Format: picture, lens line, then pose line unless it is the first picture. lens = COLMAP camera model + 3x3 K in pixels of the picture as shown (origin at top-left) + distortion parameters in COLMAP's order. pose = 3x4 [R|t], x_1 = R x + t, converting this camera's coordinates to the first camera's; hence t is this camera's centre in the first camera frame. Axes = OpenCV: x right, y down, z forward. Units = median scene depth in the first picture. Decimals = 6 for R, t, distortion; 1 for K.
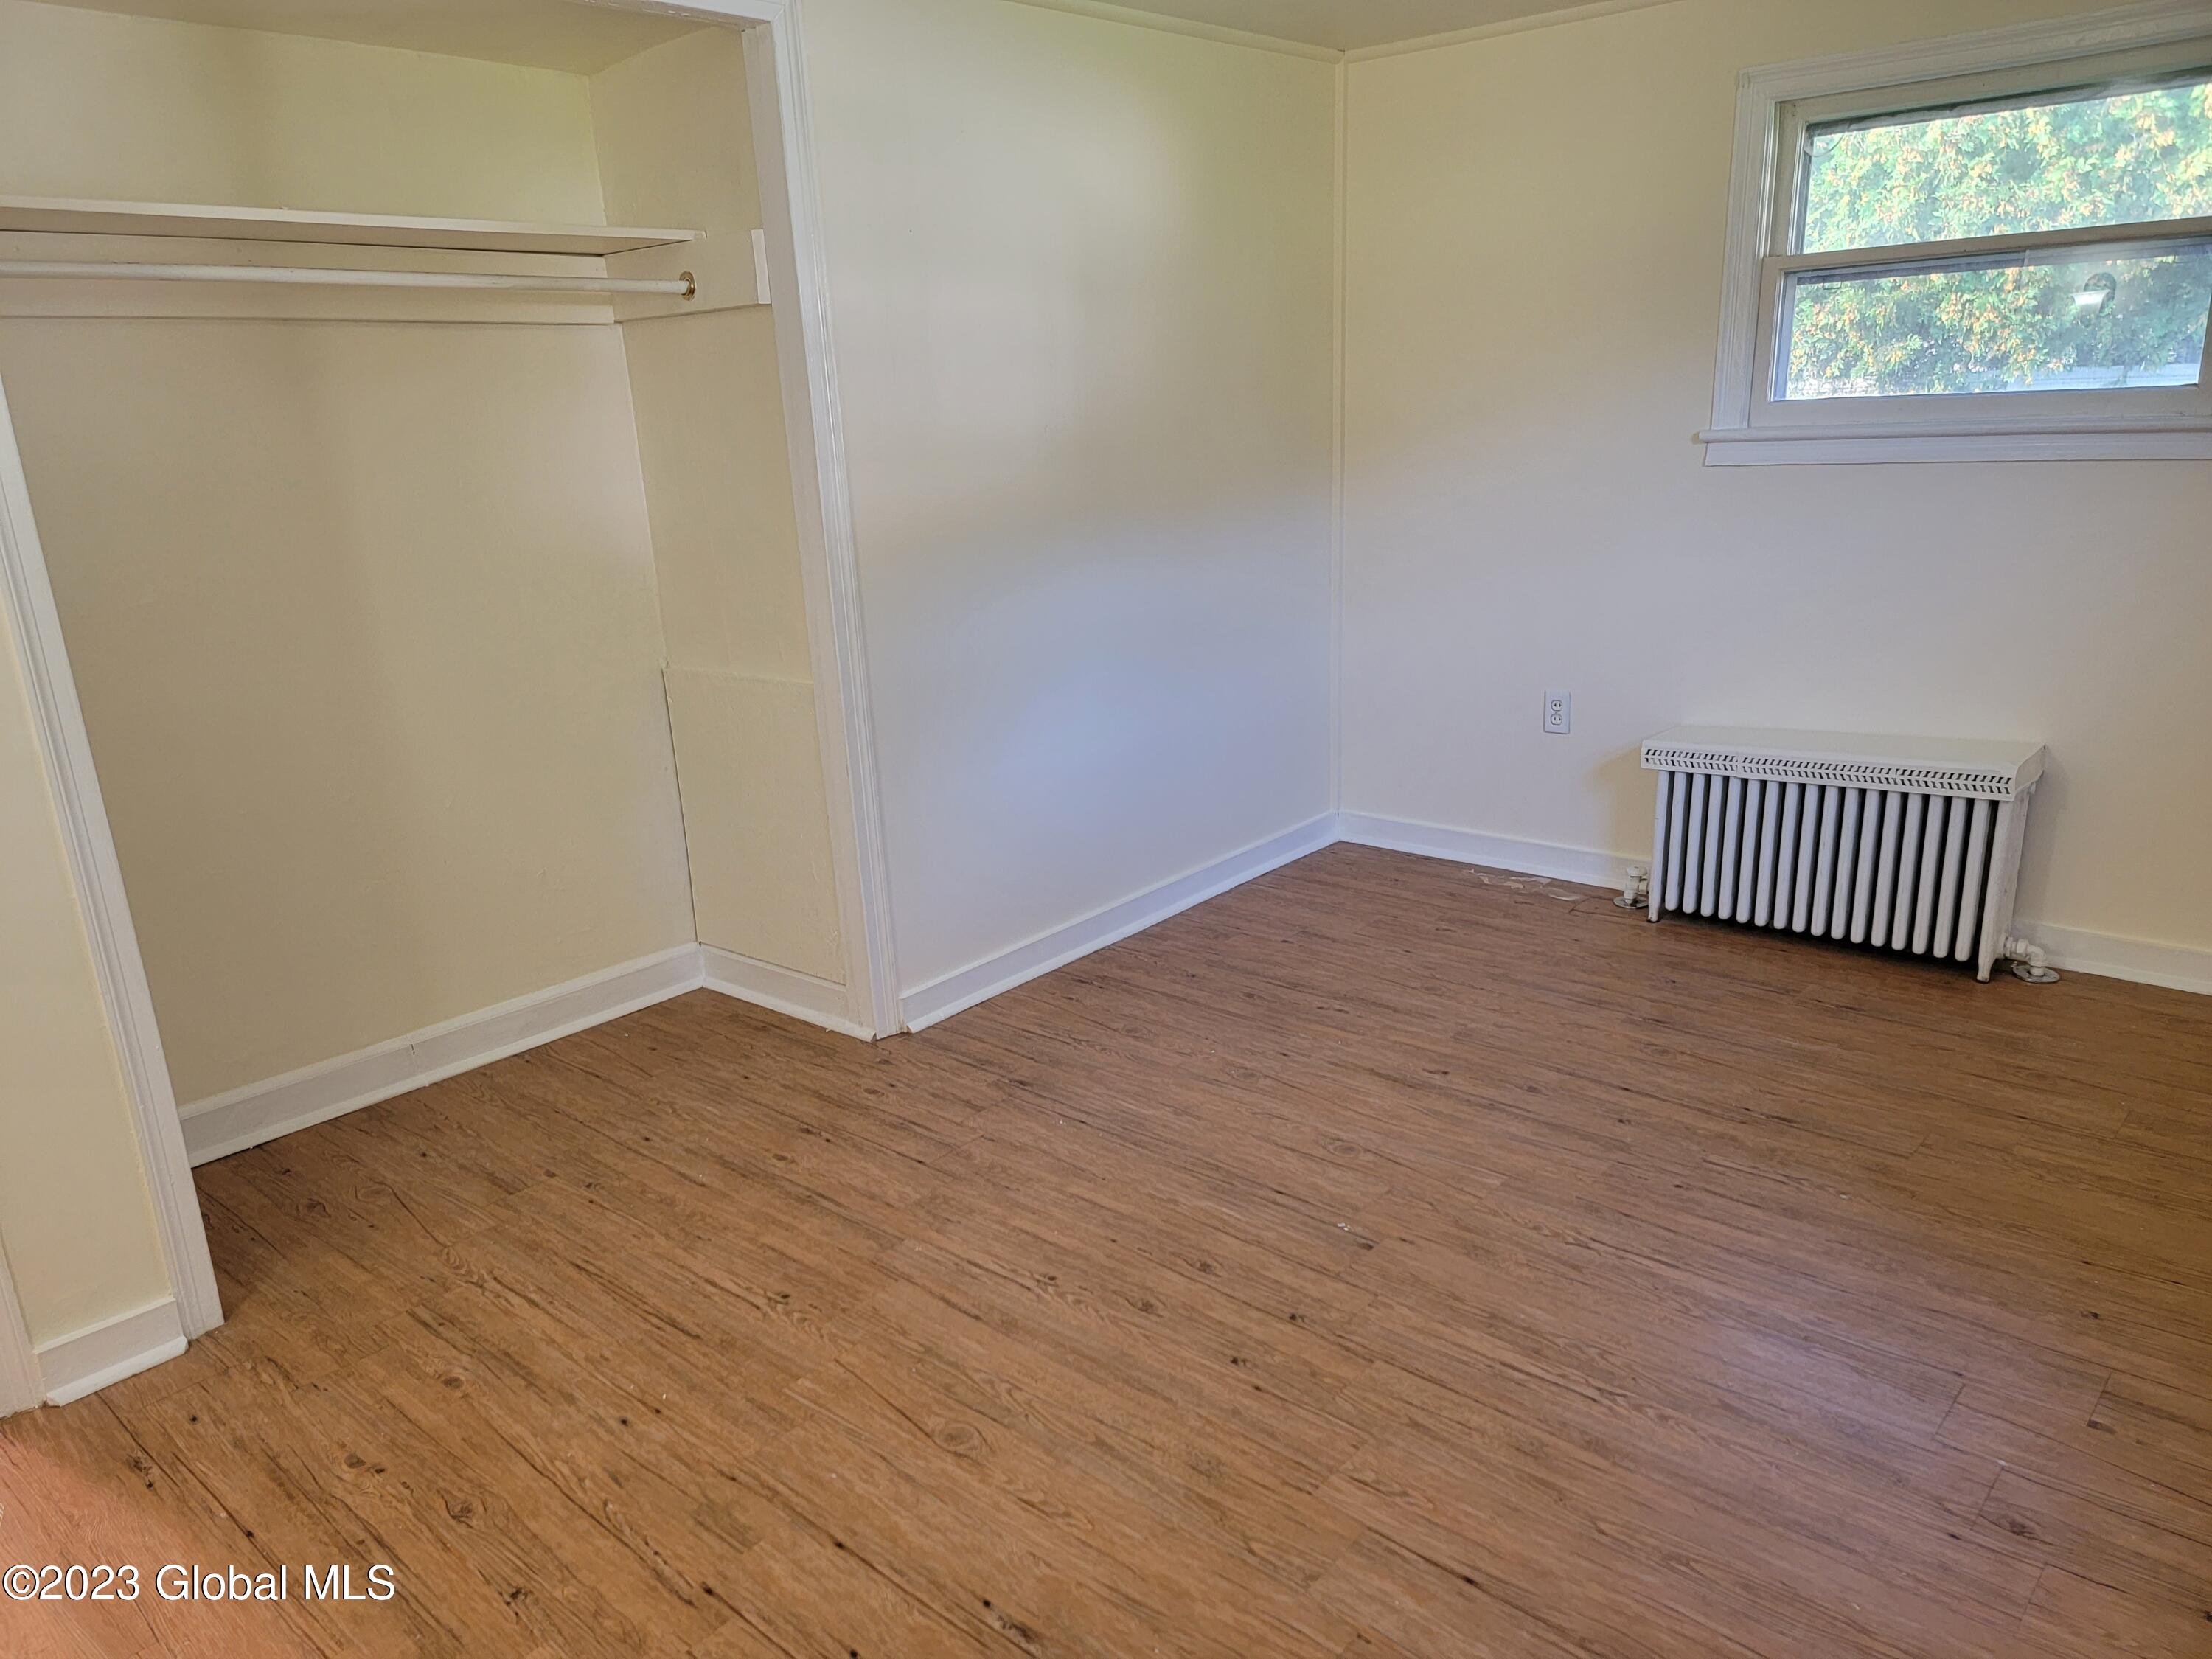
lens RADIAL K [[1514.1, 0, 1100.1], [0, 1514.1, 847.6], [0, 0, 1]] dist [0.134728, -0.117189]
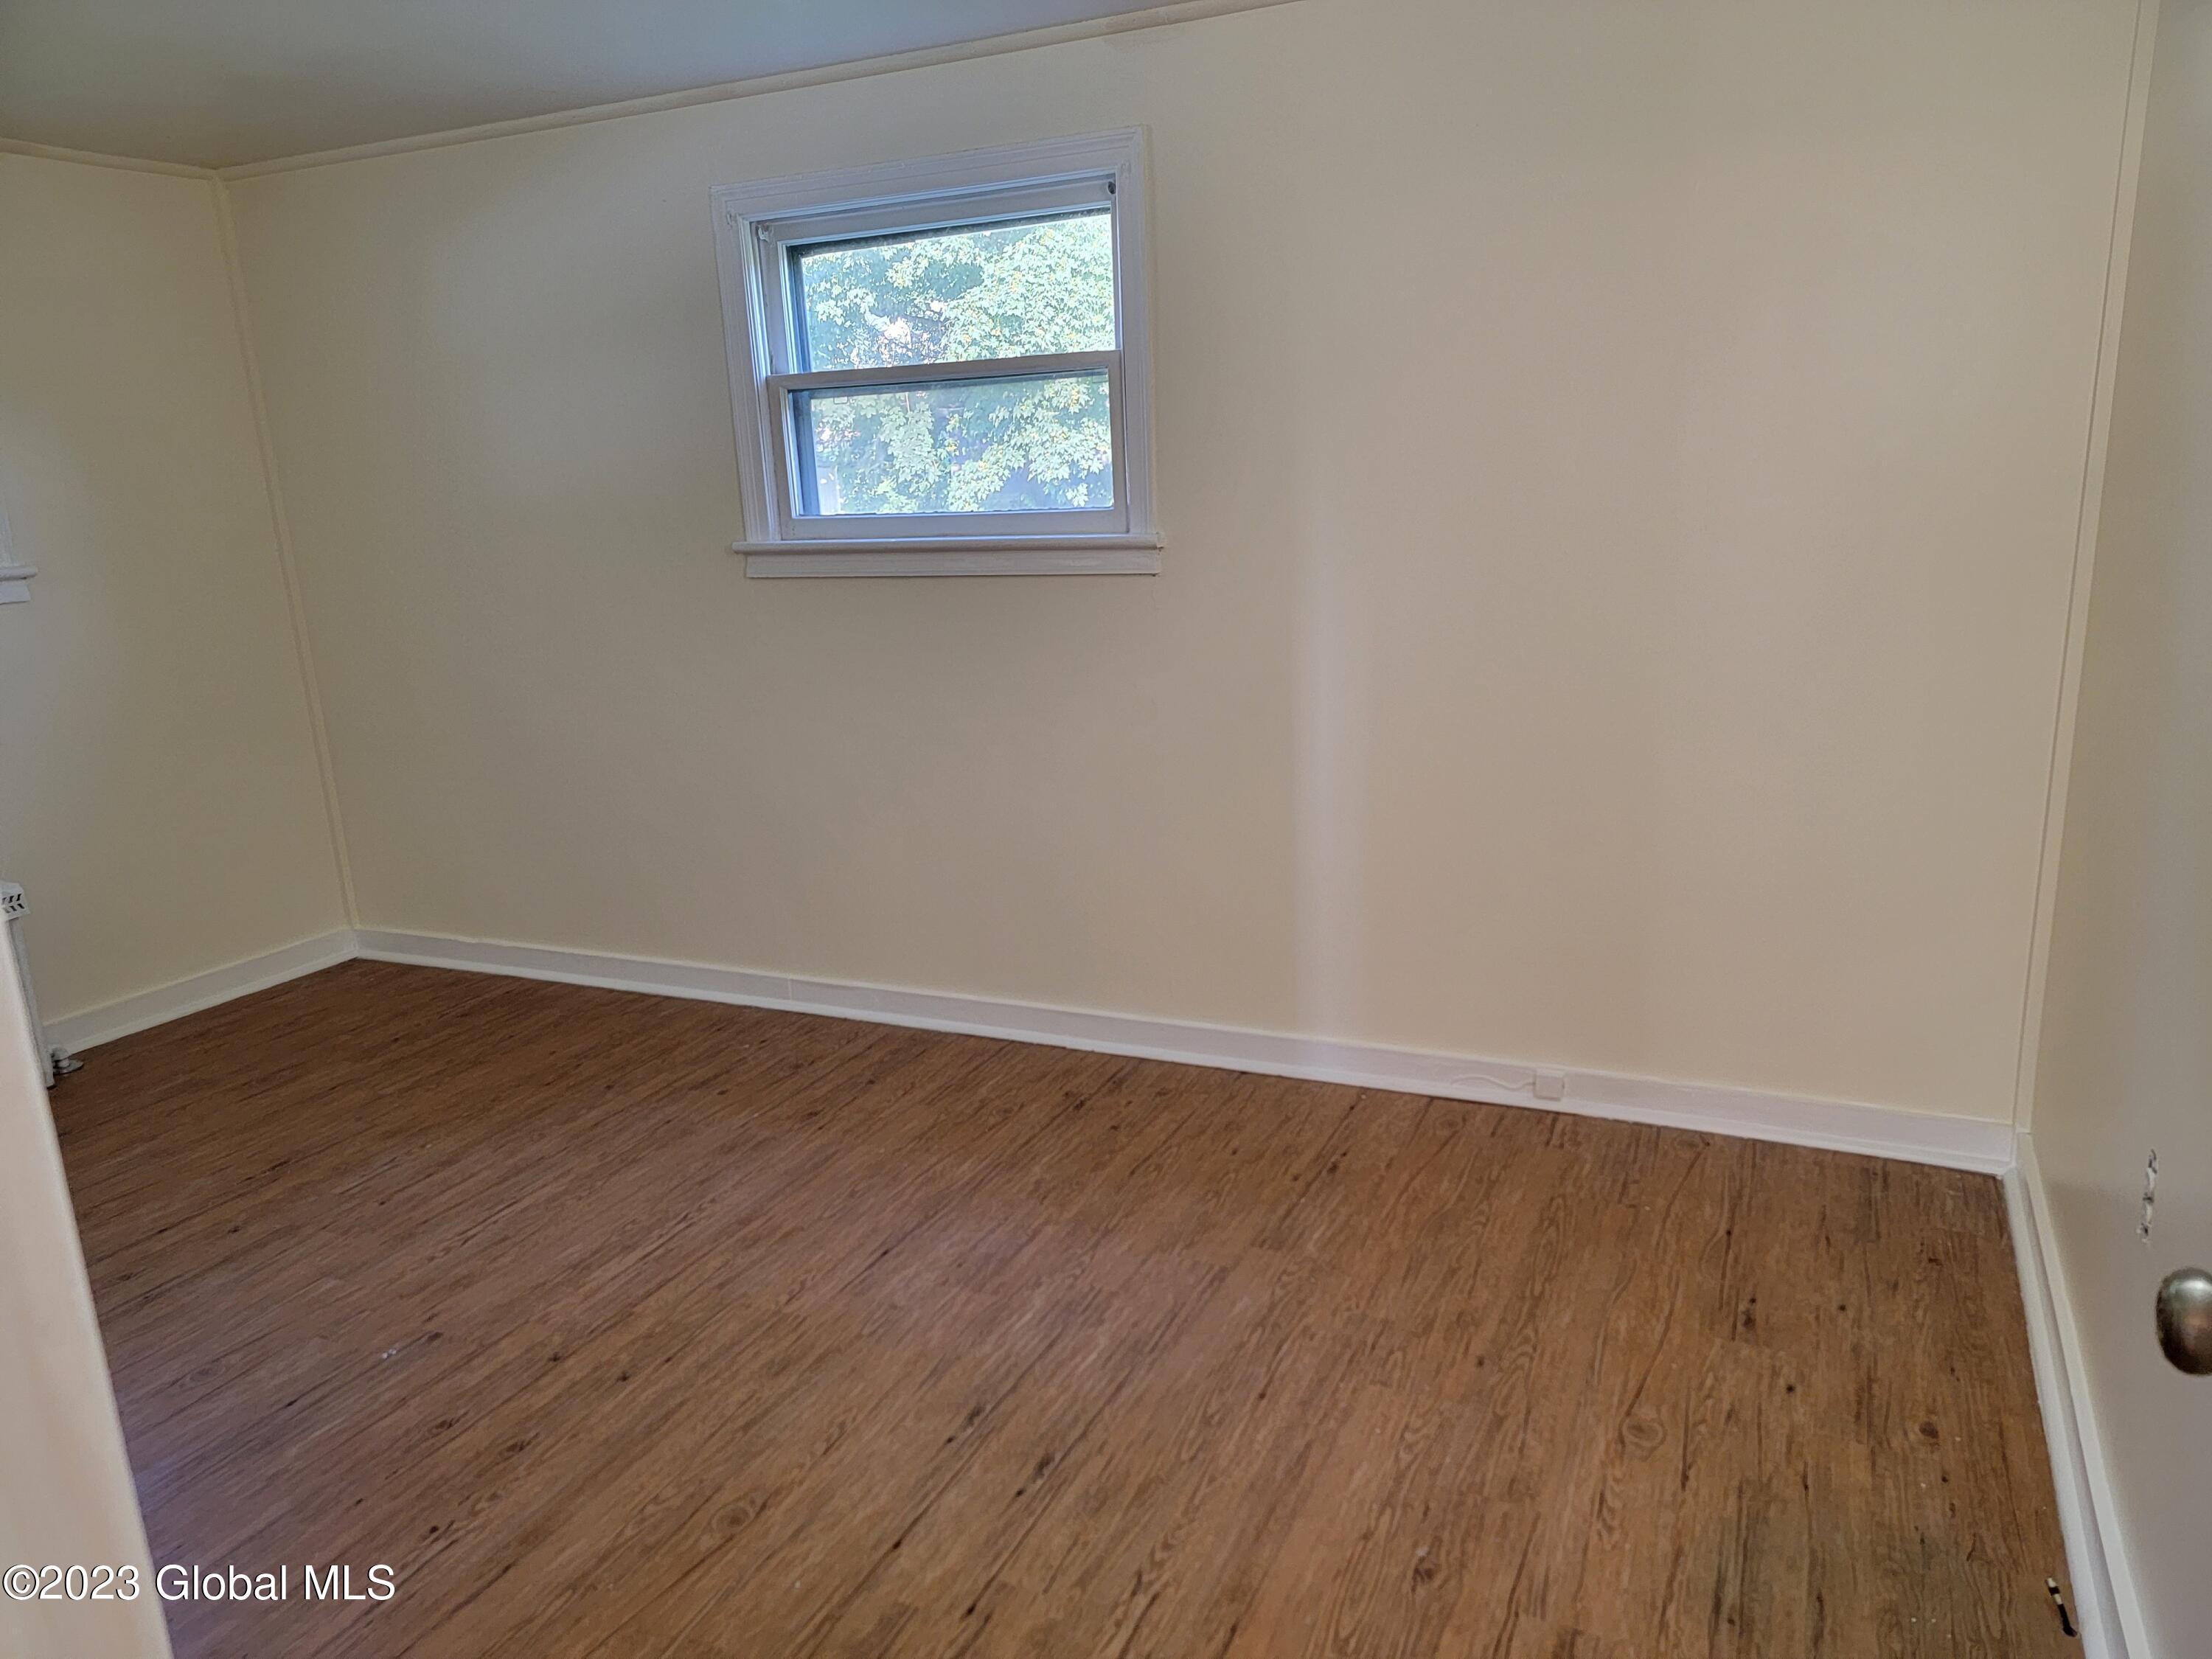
lens RADIAL K [[1514.1, 0, 1100.1], [0, 1514.1, 847.6], [0, 0, 1]] dist [0.134728, -0.117189]
pose [[-0.259455, -0.175789, 0.949622, -0.890175], [0.336454, 0.905240, 0.259499, -0.147123], [-0.905252, 0.386832, -0.175724, 0.726714]]
